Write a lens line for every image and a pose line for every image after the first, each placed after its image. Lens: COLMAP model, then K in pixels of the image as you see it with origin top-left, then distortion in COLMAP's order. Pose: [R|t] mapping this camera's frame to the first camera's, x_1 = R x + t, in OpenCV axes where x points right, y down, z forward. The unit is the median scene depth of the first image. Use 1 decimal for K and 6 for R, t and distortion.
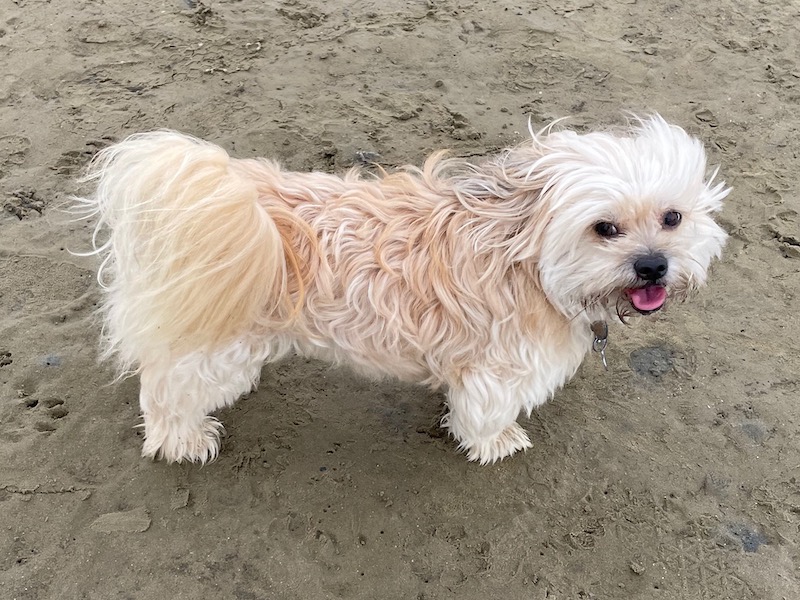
lens RADIAL K [[595.7, 0, 400.0], [0, 595.7, 300.0], [0, 0, 1]] dist [0.025960, 0.001987]
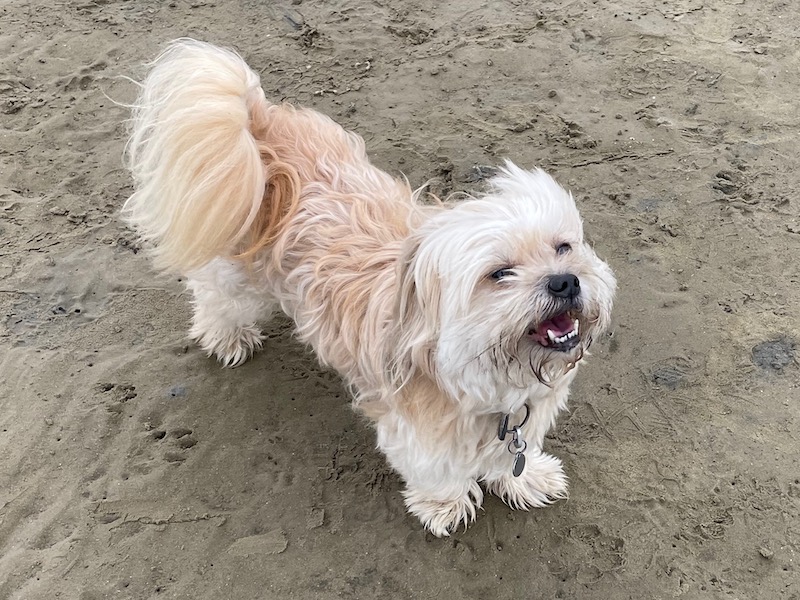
lens RADIAL K [[595.7, 0, 400.0], [0, 595.7, 300.0], [0, 0, 1]] dist [0.025960, 0.001987]
pose [[0.997273, -0.064267, 0.036279, -0.246216], [0.063059, 0.997447, 0.033514, -0.065053], [-0.038340, -0.031135, 0.998780, -0.006795]]
